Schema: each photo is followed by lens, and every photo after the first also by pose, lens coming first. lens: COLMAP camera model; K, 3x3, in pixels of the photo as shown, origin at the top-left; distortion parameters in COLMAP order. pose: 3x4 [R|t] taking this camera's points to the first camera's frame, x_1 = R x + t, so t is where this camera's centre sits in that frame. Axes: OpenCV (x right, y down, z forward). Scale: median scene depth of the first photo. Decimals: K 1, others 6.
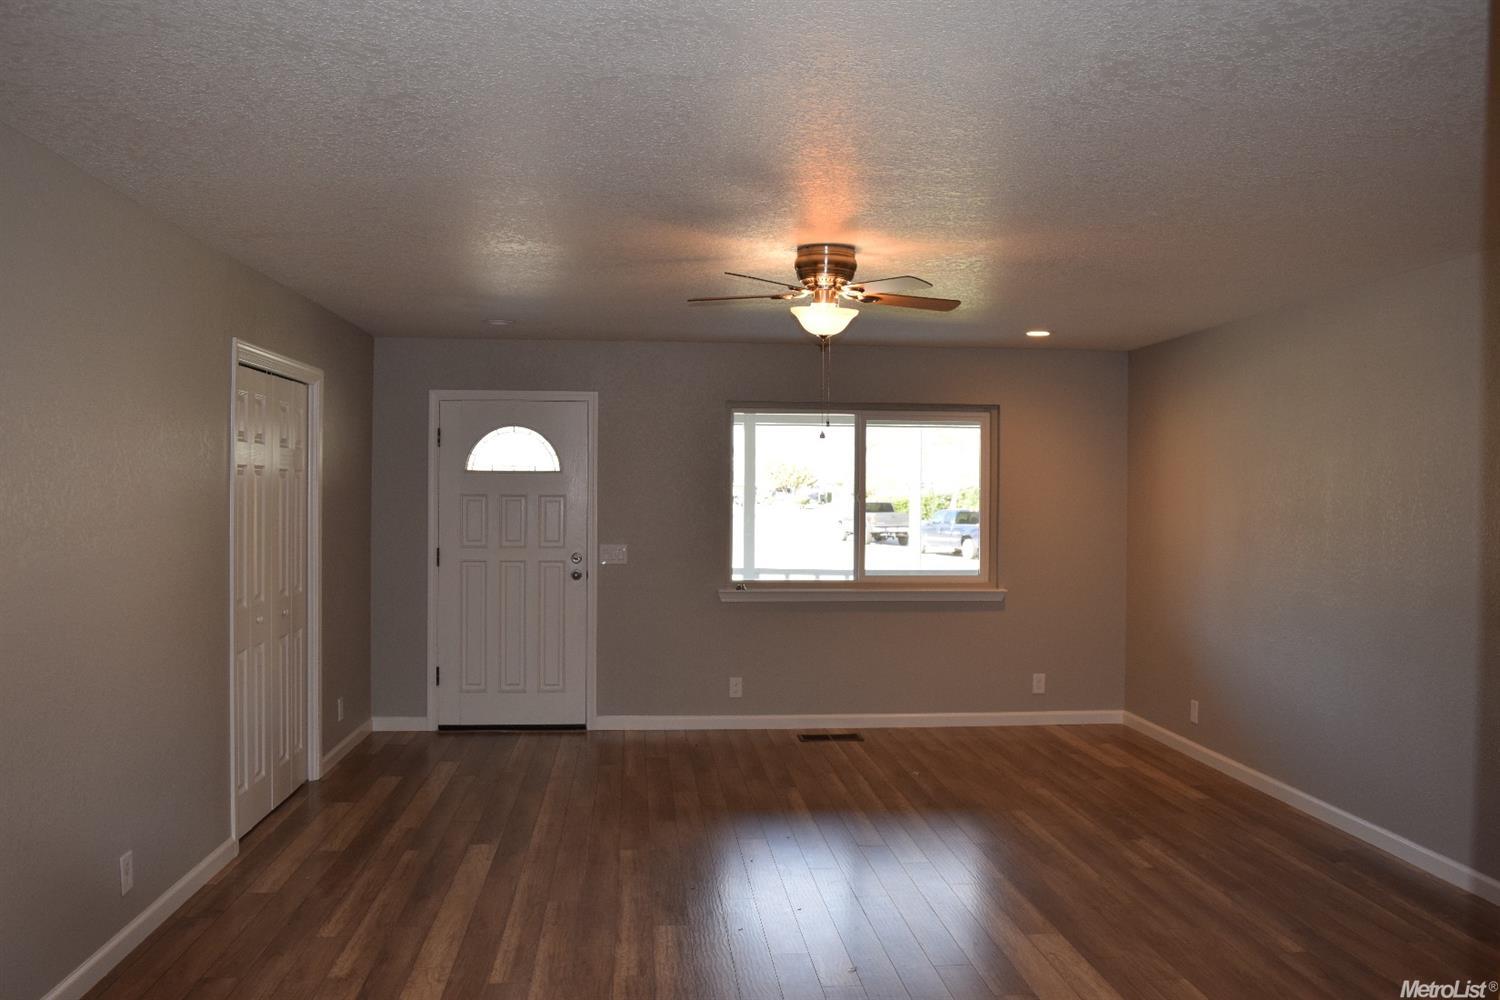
lens RADIAL K [[1187.6, 0, 750.0], [0, 1187.6, 500.0], [0, 0, 1]] dist [-0.051498, -0.007572]
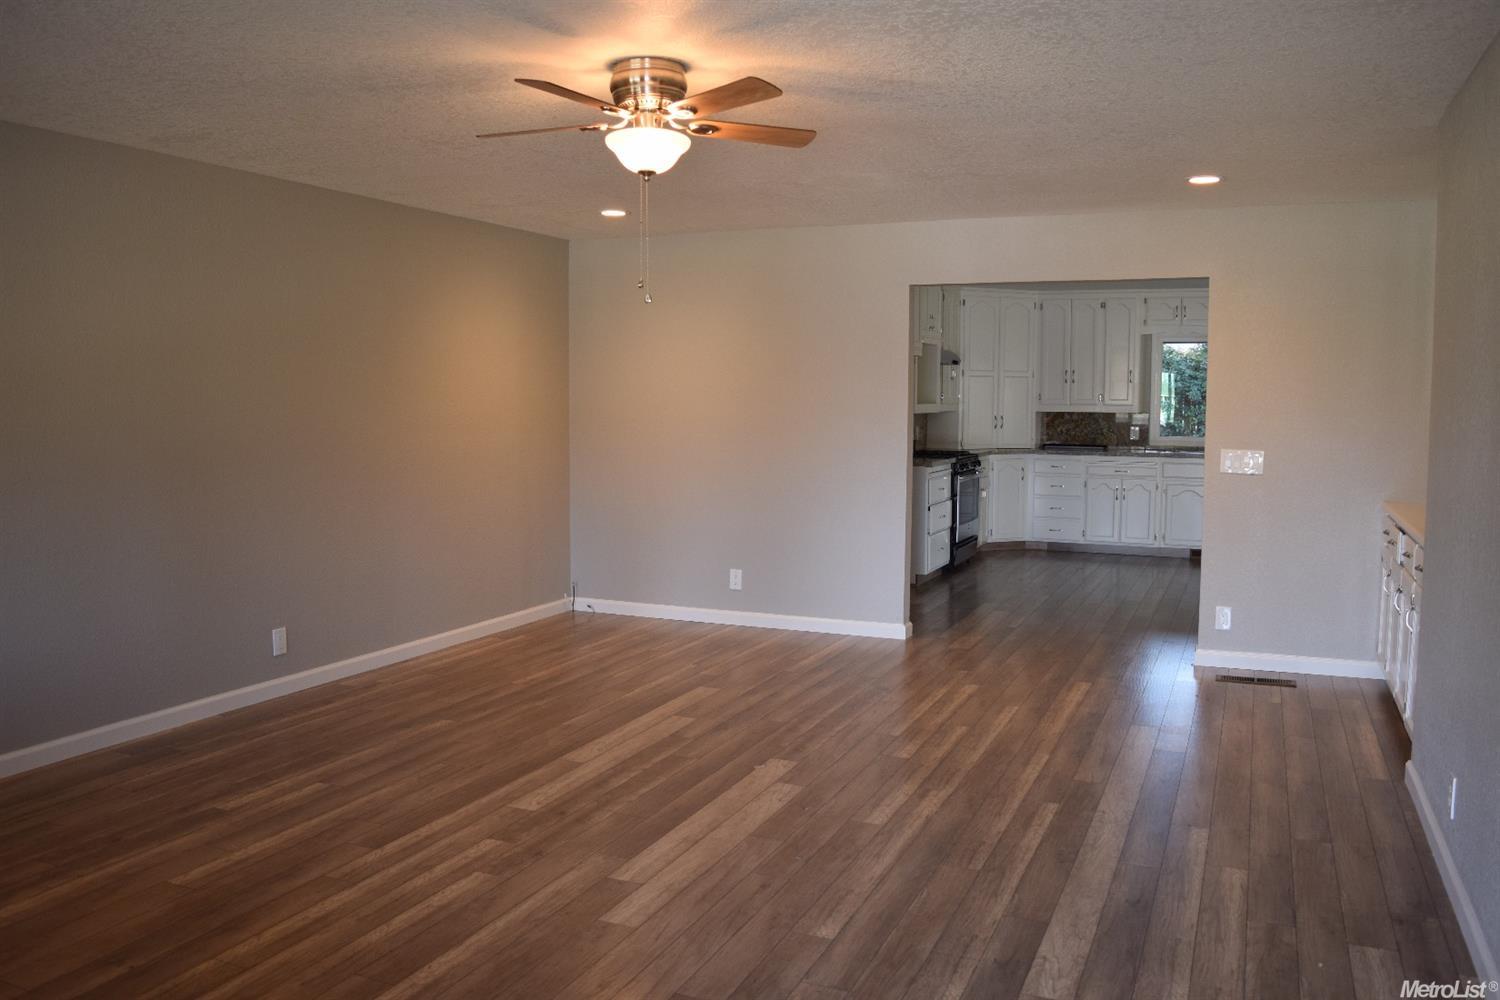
lens RADIAL K [[1187.6, 0, 750.0], [0, 1187.6, 500.0], [0, 0, 1]] dist [-0.051498, -0.007572]
pose [[-0.876096, -0.054588, 0.479037, -0.417405], [-0.008560, 0.995174, 0.097749, 0.002768], [-0.482062, 0.081537, -0.872335, 1.799398]]
